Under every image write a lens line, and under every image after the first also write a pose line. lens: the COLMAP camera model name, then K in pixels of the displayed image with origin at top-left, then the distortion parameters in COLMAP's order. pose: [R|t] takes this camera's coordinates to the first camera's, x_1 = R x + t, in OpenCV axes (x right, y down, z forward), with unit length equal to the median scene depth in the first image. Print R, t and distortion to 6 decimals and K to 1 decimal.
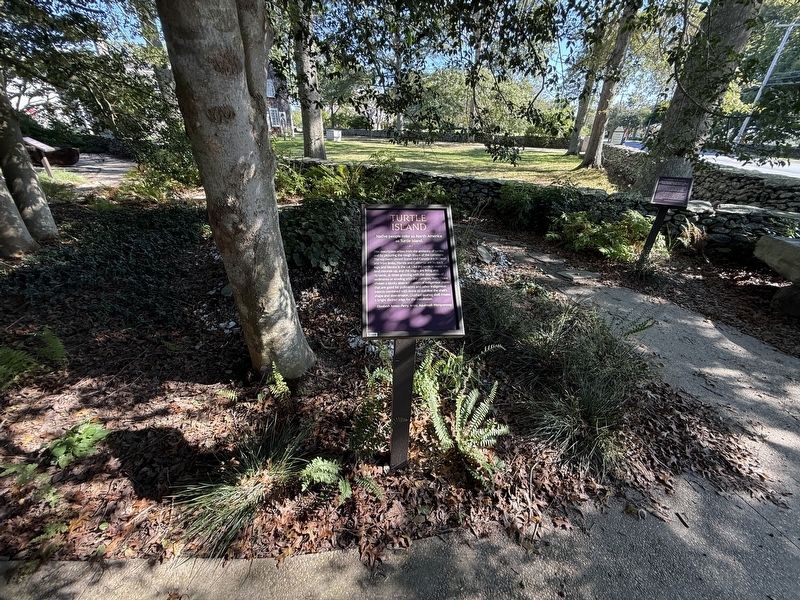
lens RADIAL K [[319.0, 0, 395.8], [0, 319.0, 297.1], [0, 0, 1]] dist [0.000548, 0.000260]
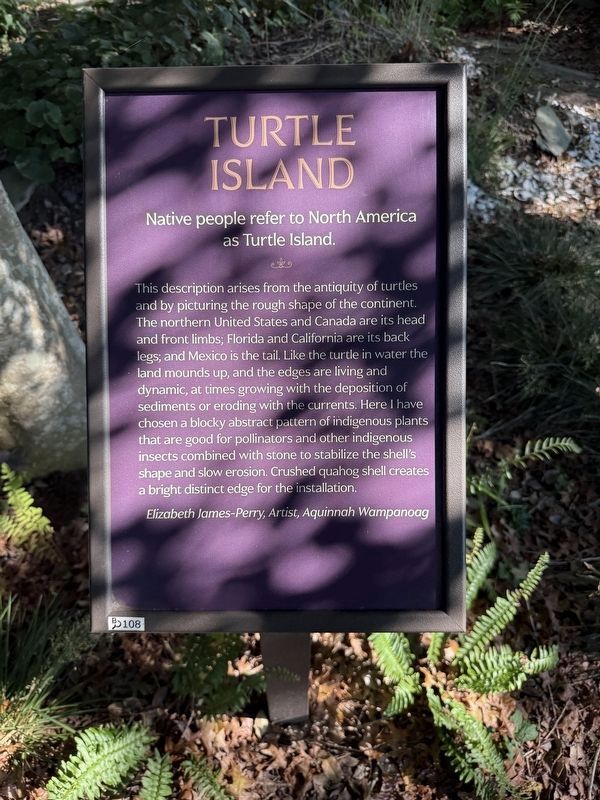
lens RADIAL K [[579.9, 0, 301.5], [0, 579.9, 403.9], [0, 0, 1]] dist [0.001726, -0.018309]
pose [[0.996154, 0.035845, -0.079954, 0.075245], [-0.005921, 0.937947, 0.346728, -0.161032], [0.087421, -0.344921, 0.934552, 0.407718]]
